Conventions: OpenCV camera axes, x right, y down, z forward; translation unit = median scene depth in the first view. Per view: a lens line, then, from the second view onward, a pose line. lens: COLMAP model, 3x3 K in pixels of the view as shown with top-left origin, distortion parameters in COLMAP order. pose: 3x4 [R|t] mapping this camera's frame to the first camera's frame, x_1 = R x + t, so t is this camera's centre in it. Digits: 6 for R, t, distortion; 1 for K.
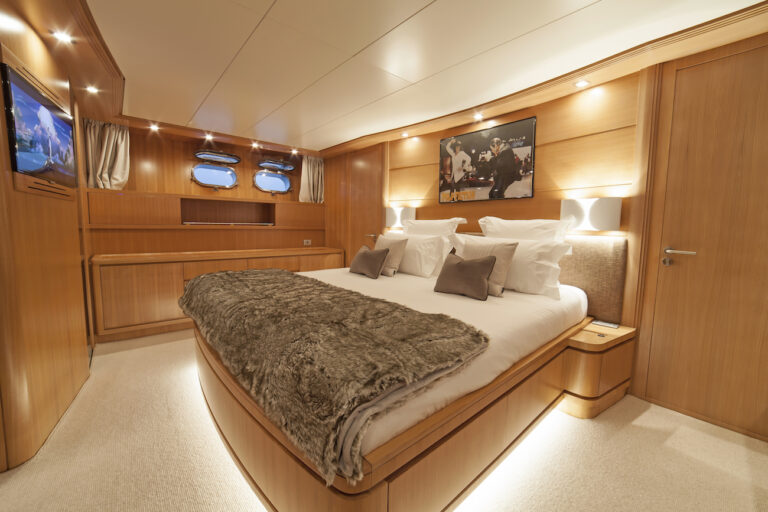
lens RADIAL K [[307.5, 0, 386.5], [0, 307.5, 254.2], [0, 0, 1]] dist [-0.055176, 0.020069]
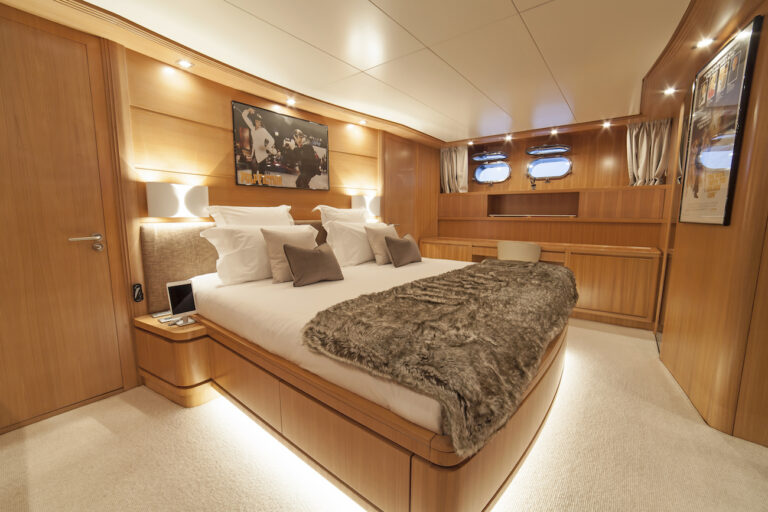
lens RADIAL K [[307.5, 0, 386.5], [0, 307.5, 254.2], [0, 0, 1]] dist [-0.055176, 0.020069]
pose [[-0.167729, -0.139529, 0.975909, -0.707192], [0.086527, 0.984029, 0.155561, -0.087112], [-0.982029, 0.110534, -0.152977, 0.827398]]
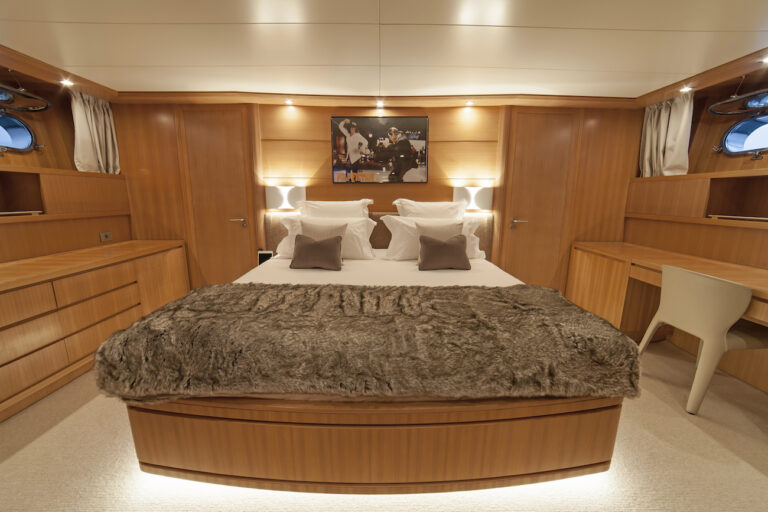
lens RADIAL K [[307.5, 0, 386.5], [0, 307.5, 254.2], [0, 0, 1]] dist [-0.055176, 0.020069]
pose [[0.657288, -0.153128, 0.737919, -0.512609], [0.071796, 0.987410, 0.140950, -0.072357], [-0.750212, -0.039665, 0.660006, 0.230730]]
